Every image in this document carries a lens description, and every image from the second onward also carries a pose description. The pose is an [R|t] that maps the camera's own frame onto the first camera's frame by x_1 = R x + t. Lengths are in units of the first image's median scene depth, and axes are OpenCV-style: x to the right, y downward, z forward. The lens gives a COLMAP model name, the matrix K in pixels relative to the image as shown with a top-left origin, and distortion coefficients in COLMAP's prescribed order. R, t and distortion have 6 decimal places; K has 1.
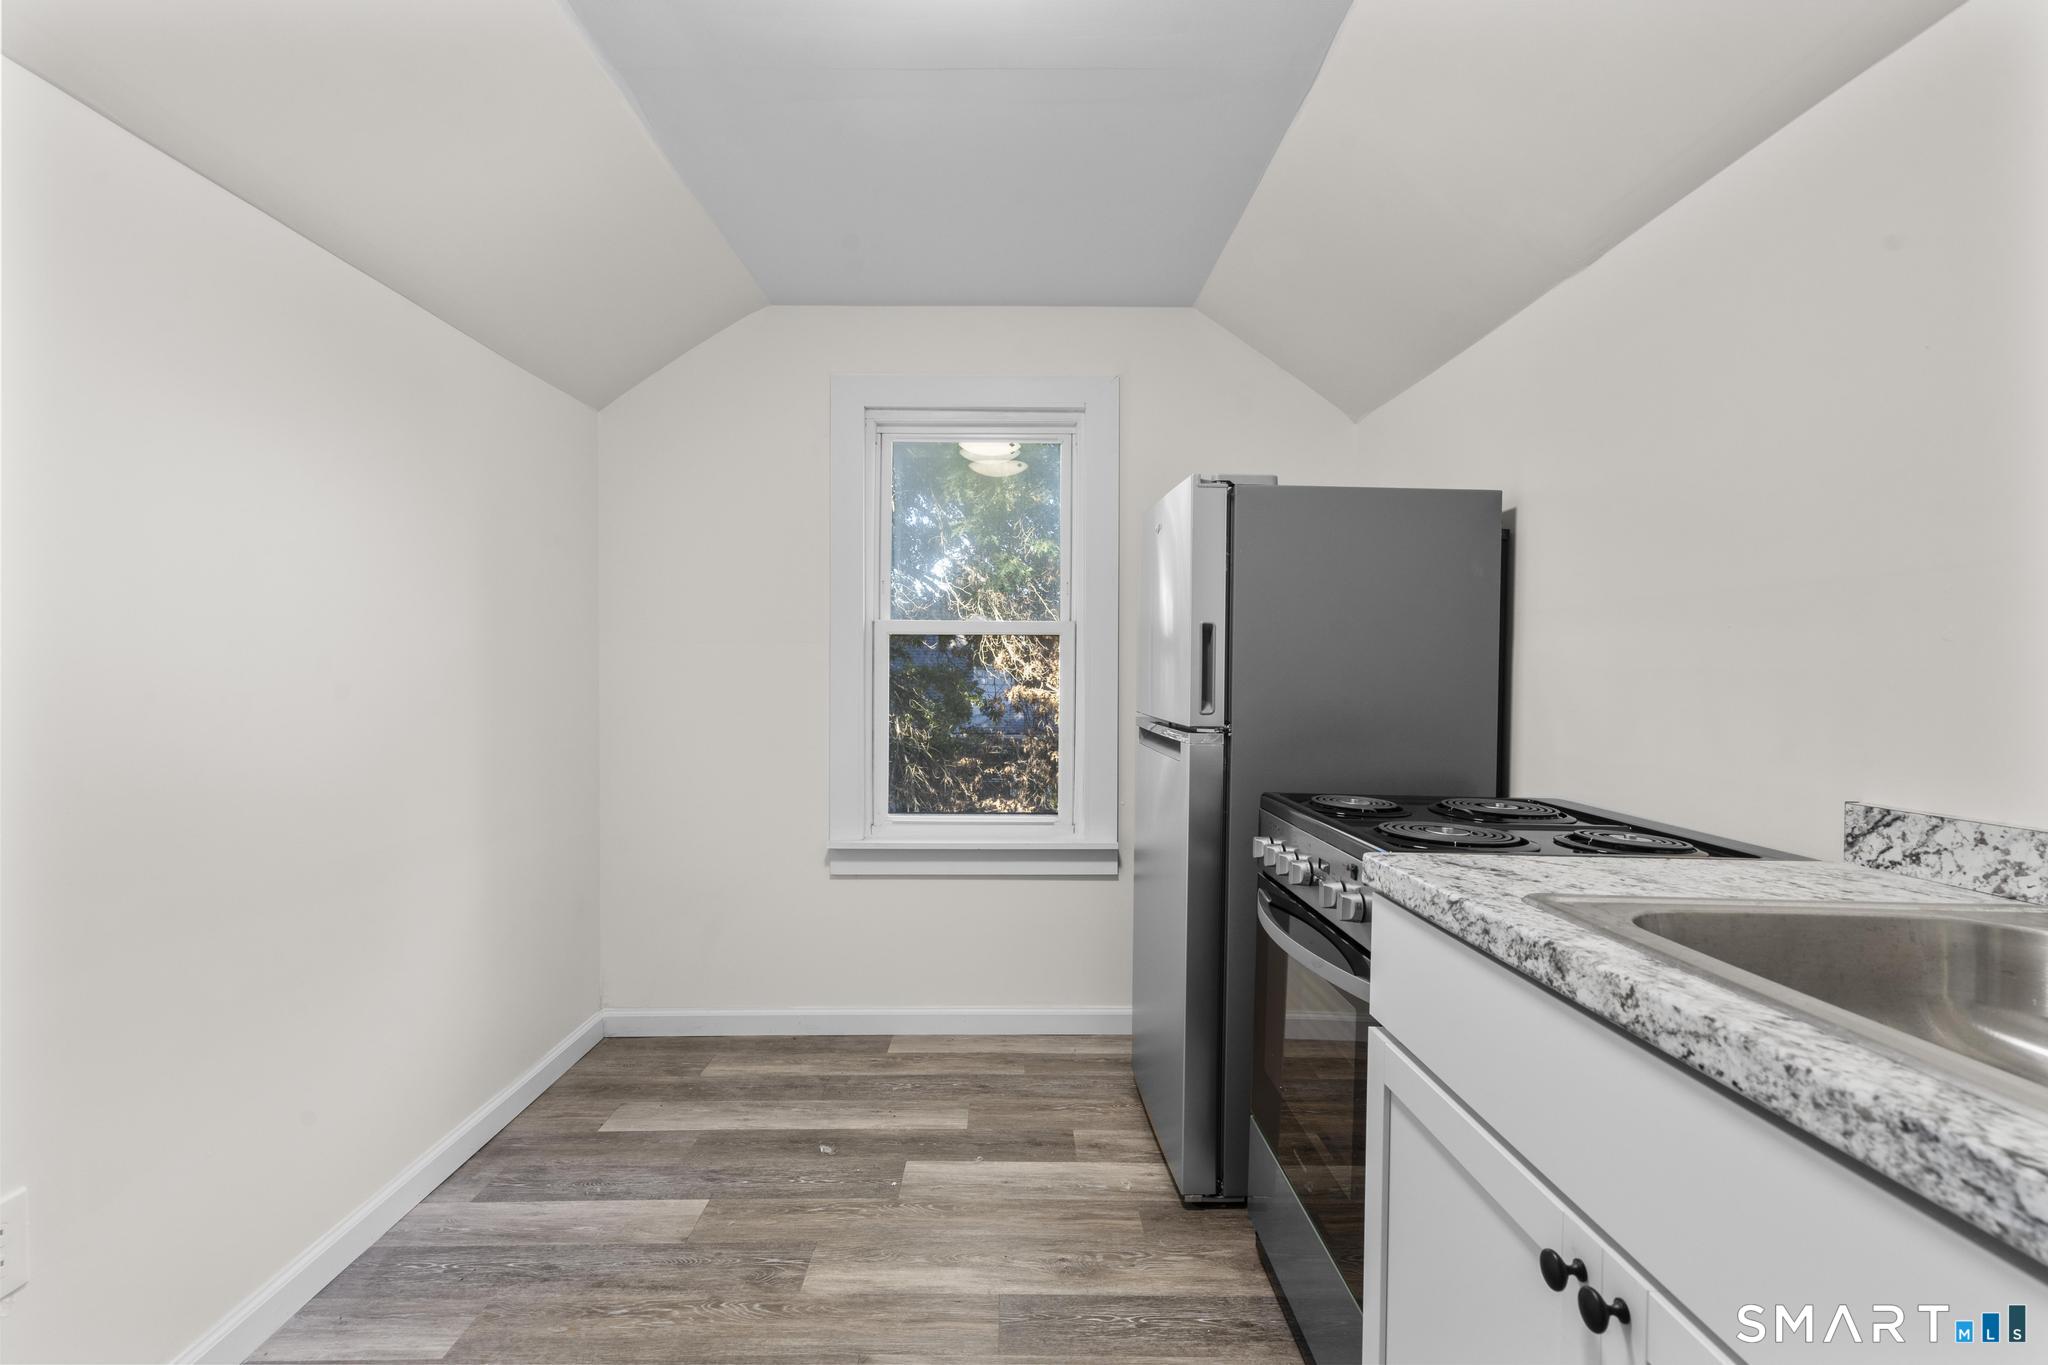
lens RADIAL K [[911.9, 0, 1030.7], [0, 911.9, 684.6], [0, 0, 1]] dist [-0.001168, 0.001324]
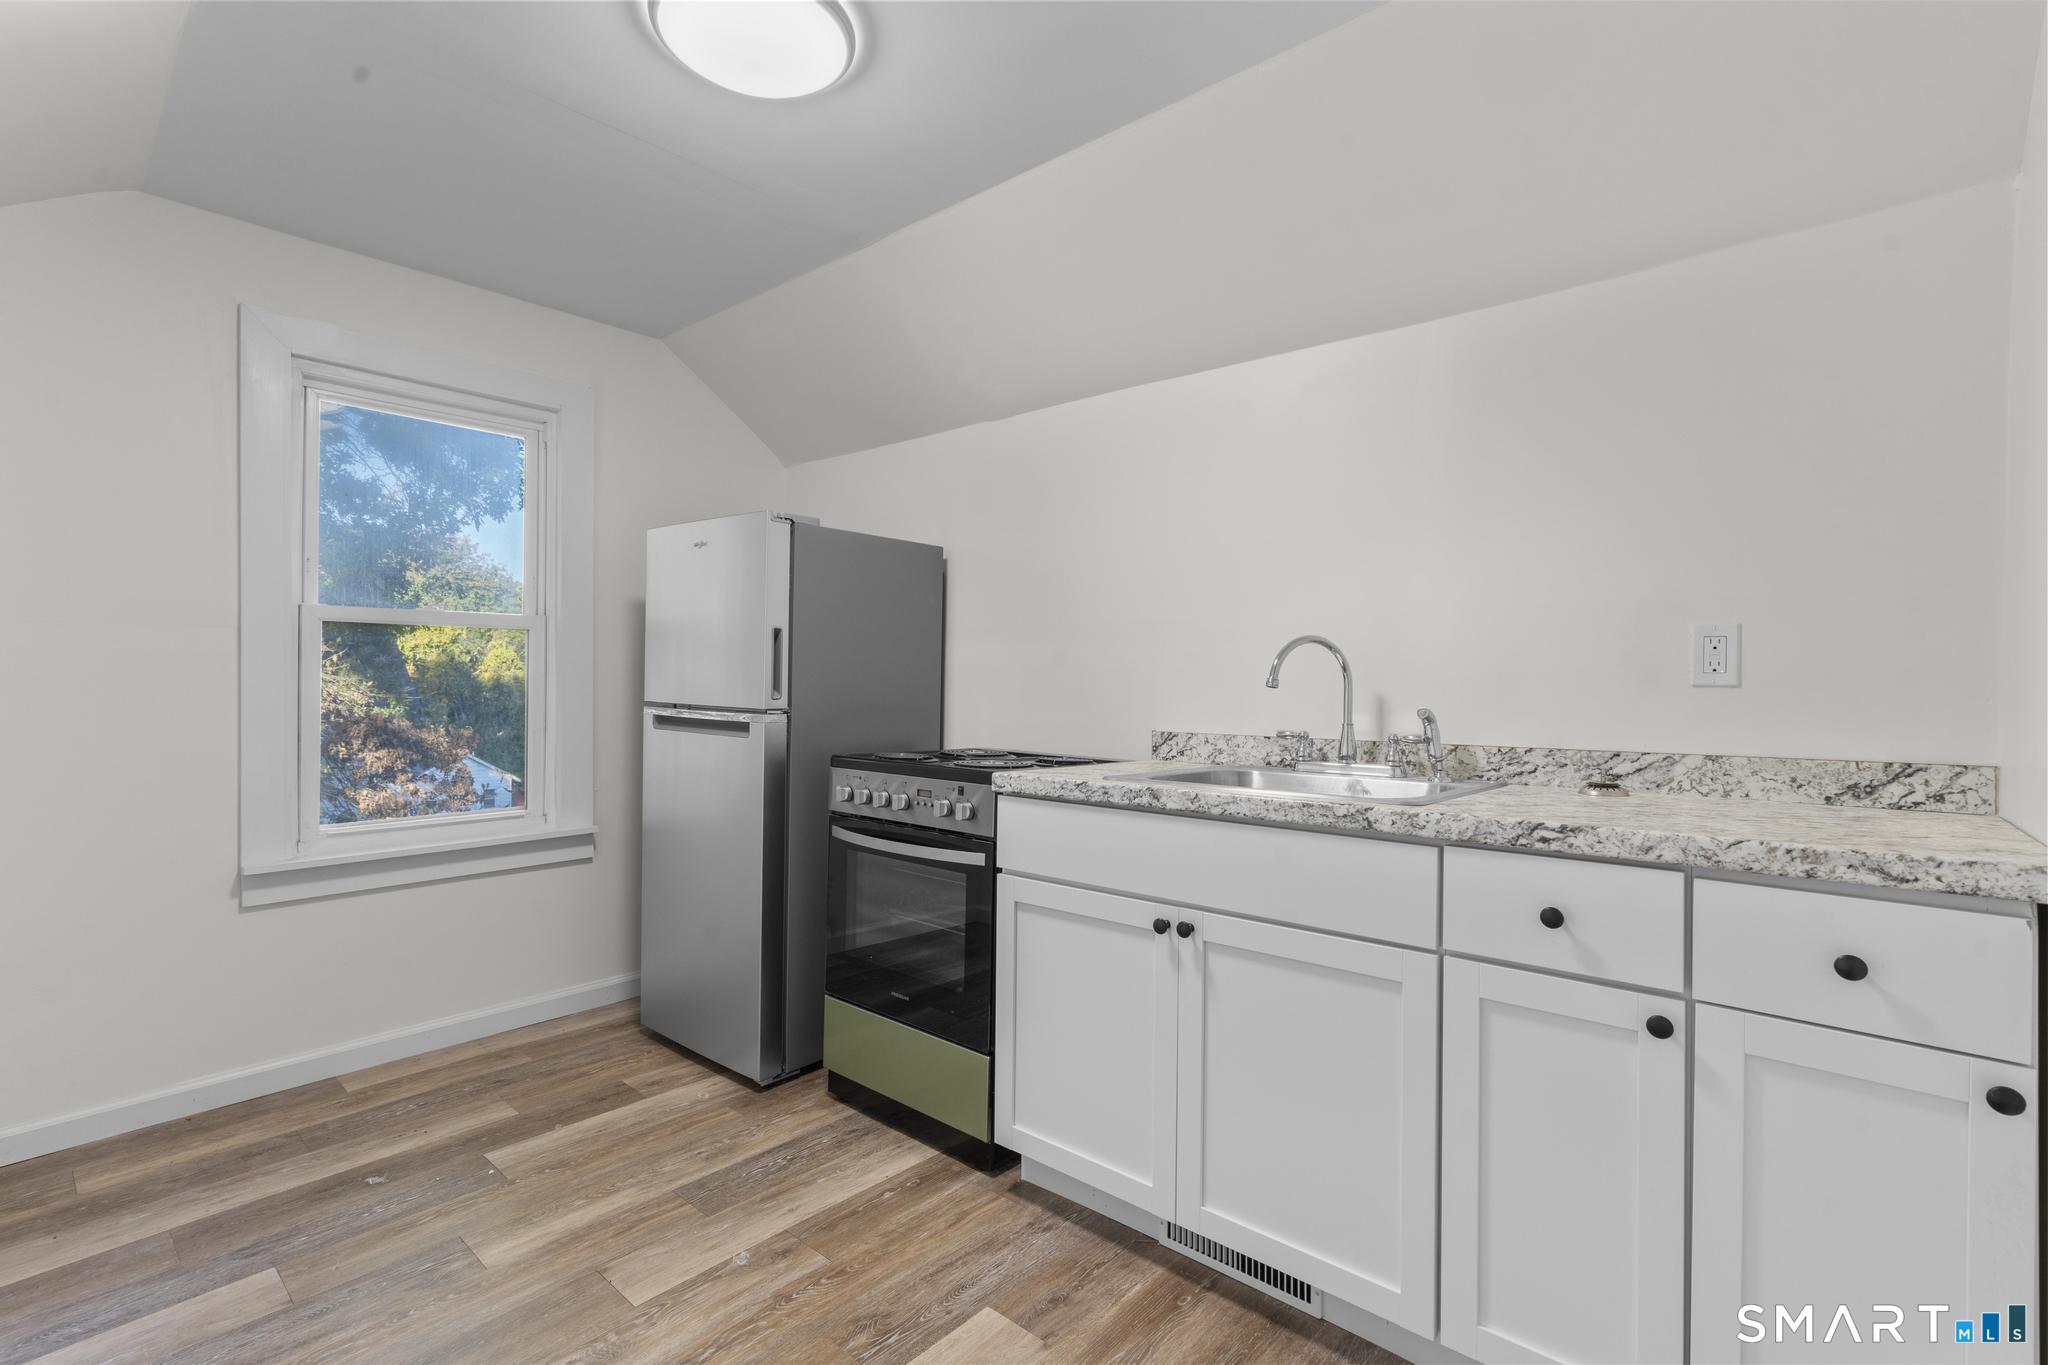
lens RADIAL K [[911.9, 0, 1010.5], [0, 911.9, 681.6], [0, 0, 1]] dist [-0.001168, 0.001324]
pose [[0.682700, -0.005851, 0.730675, -0.471006], [0.004149, 0.999983, 0.004131, 0.003449], [-0.730687, 0.000211, 0.682713, -0.103497]]
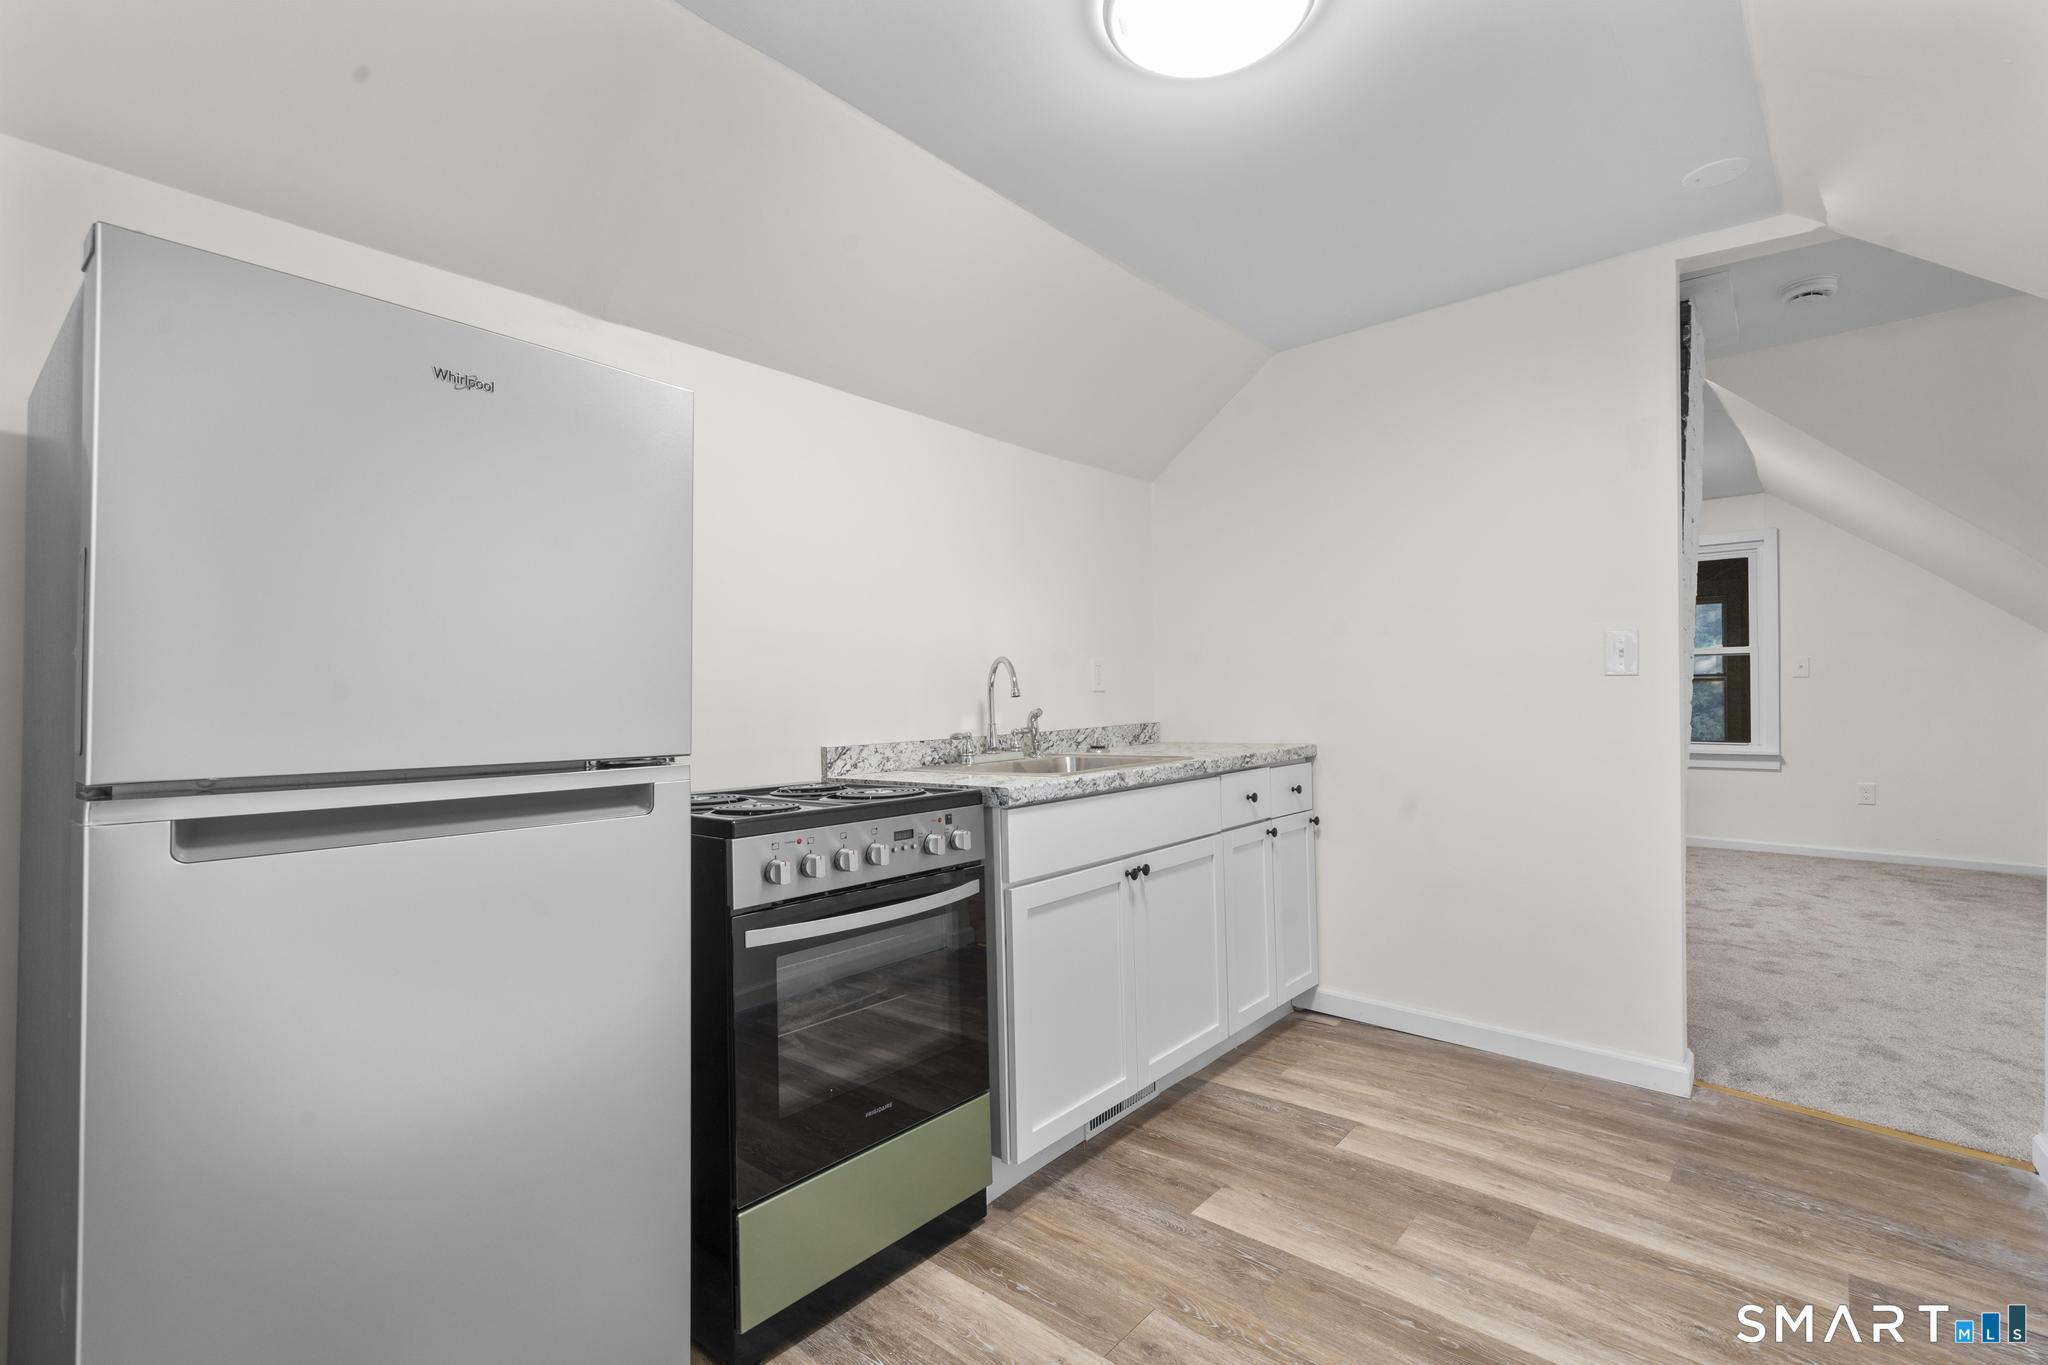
lens RADIAL K [[911.9, 0, 1030.6], [0, 911.9, 678.1], [0, 0, 1]] dist [-0.001168, 0.001324]
pose [[-0.734971, 0.011096, 0.678008, -0.443944], [0.011303, 0.999928, -0.004112, -0.003553], [-0.678005, 0.004641, -0.735043, 0.954473]]
